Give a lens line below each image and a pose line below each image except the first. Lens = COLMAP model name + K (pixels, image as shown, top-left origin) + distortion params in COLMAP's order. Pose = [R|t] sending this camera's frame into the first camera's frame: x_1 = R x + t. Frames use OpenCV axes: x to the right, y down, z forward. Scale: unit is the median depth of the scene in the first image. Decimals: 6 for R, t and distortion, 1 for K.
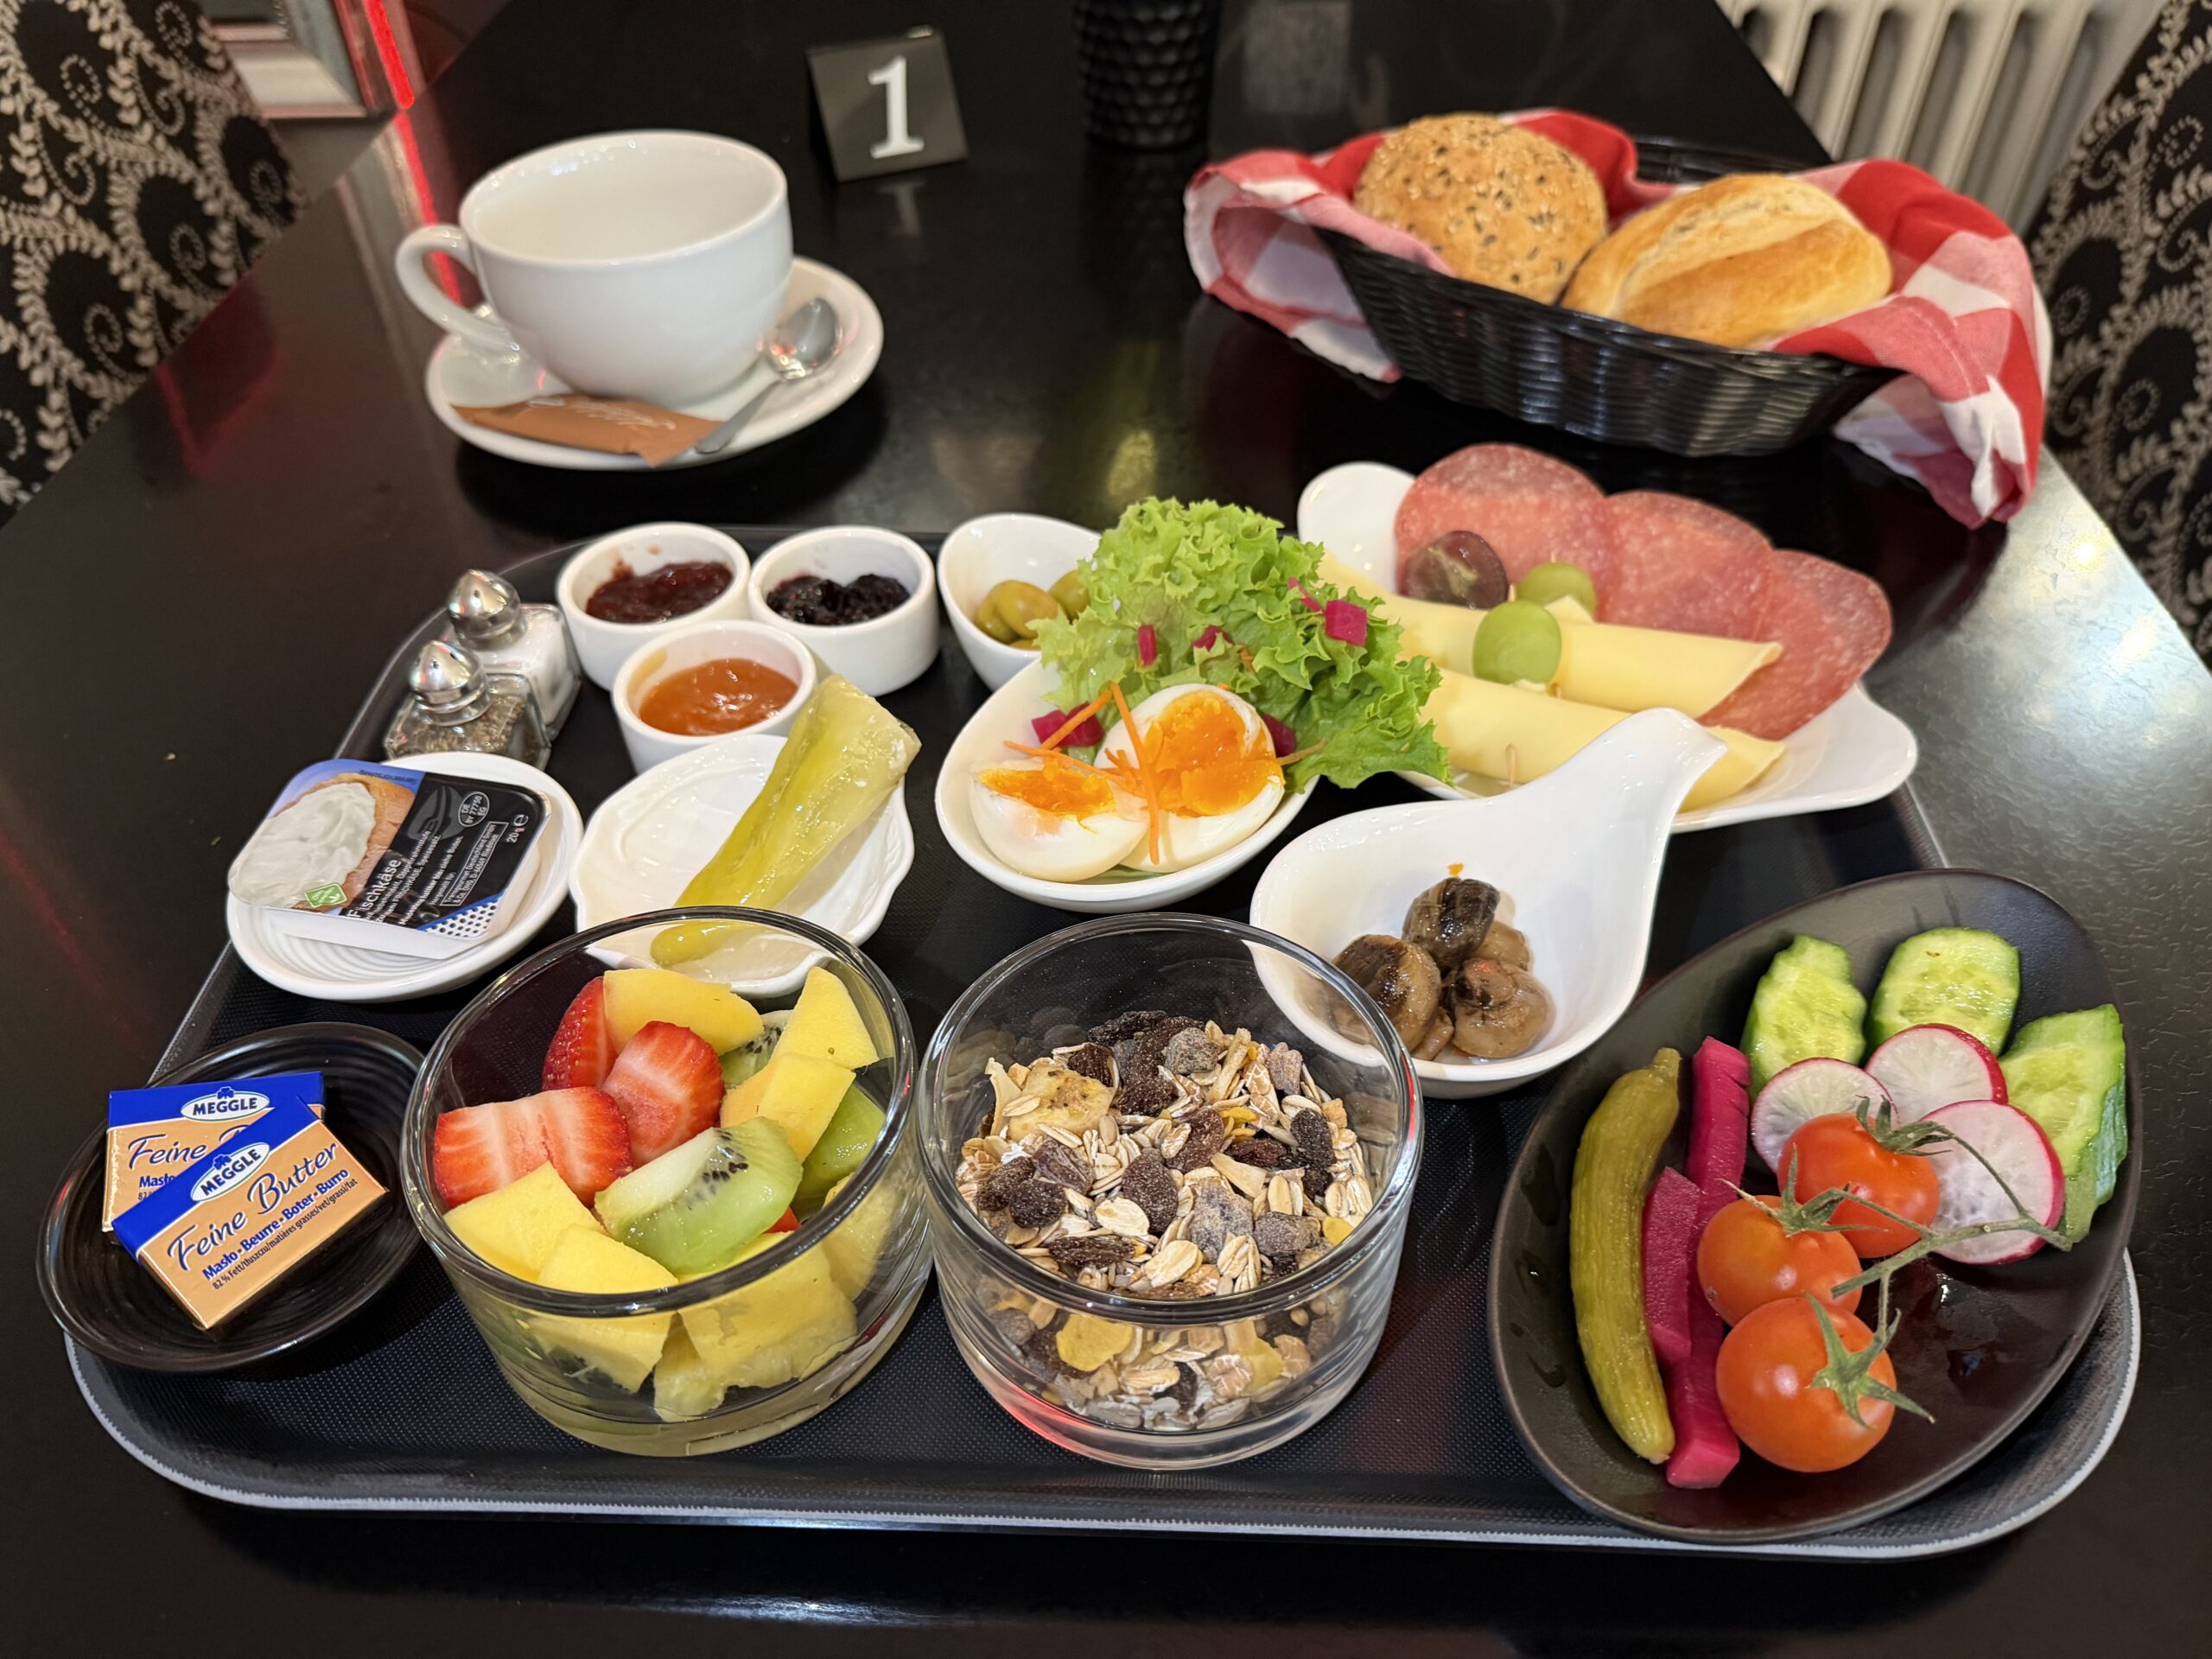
lens RADIAL K [[1596.9, 0, 1108.4], [0, 1596.9, 831.1], [0, 0, 1]] dist [-0.014919, -0.002381]
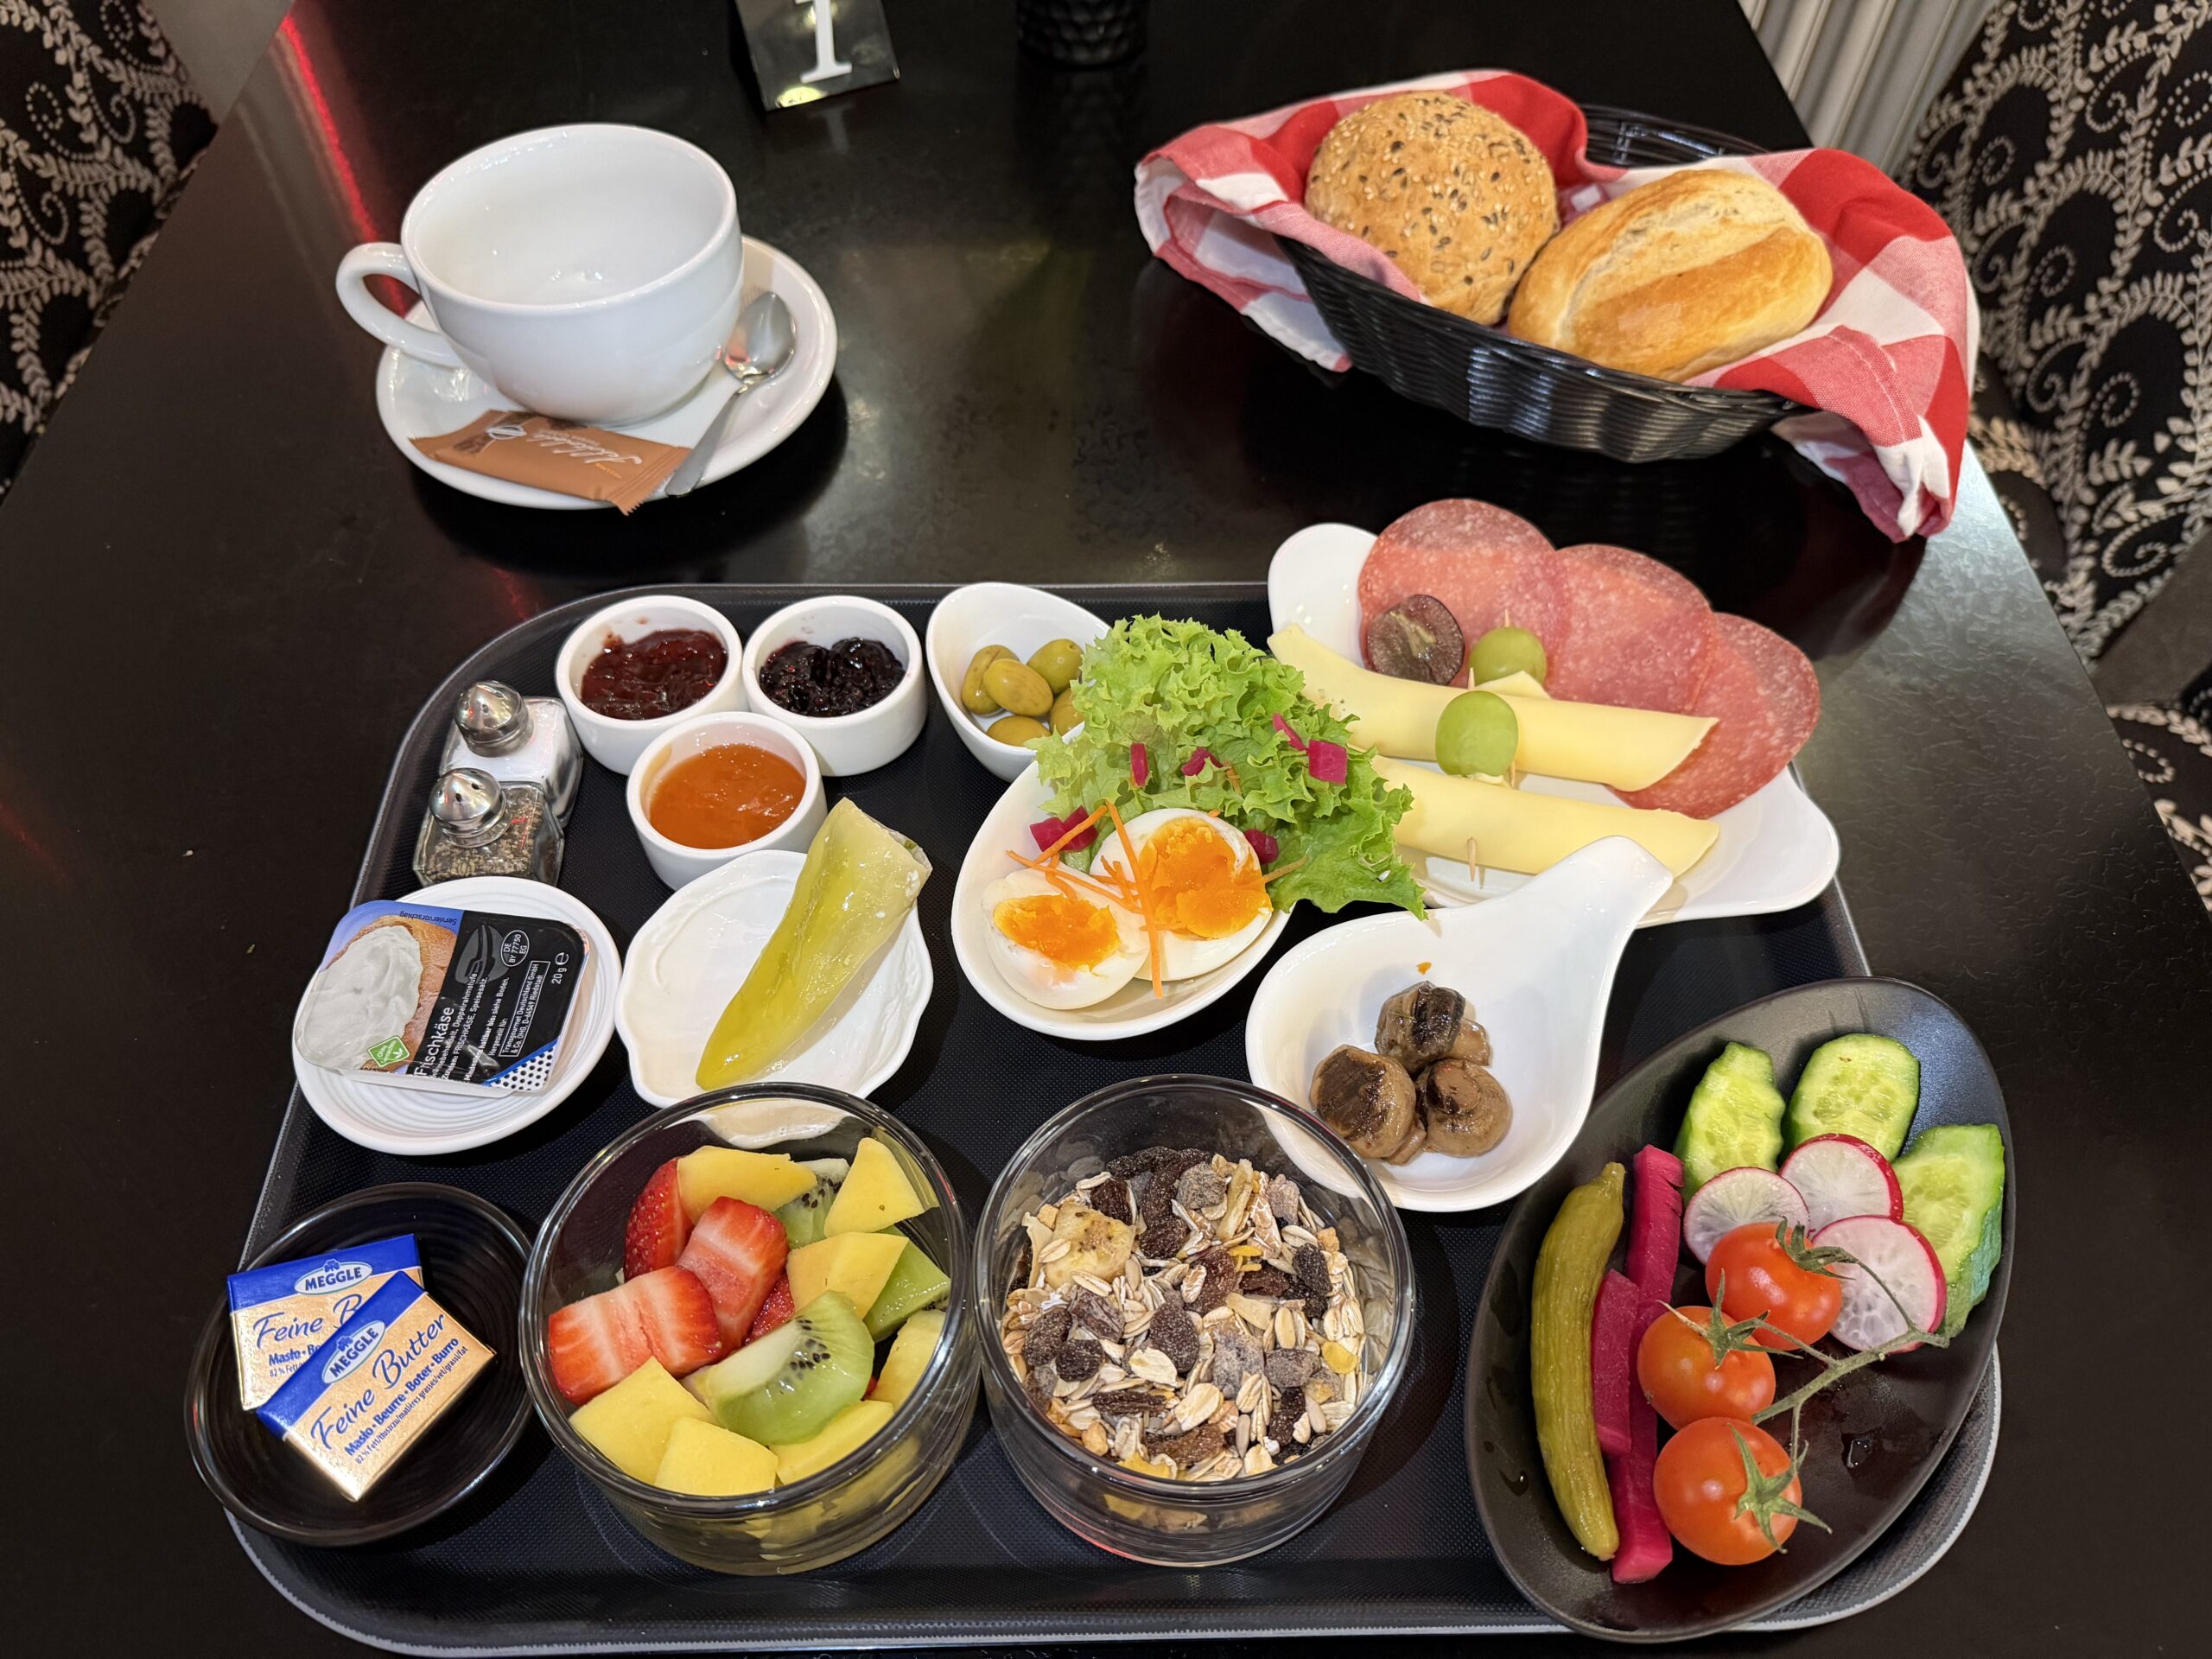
lens RADIAL K [[1577.7, 0, 1100.7], [0, 1577.7, 837.6], [0, 0, 1]] dist [-0.004897, -0.006453]
pose [[0.998216, -0.032633, 0.049989, -0.057234], [0.023659, 0.985054, 0.170614, -0.256209], [-0.054810, -0.169127, 0.984069, -0.046868]]
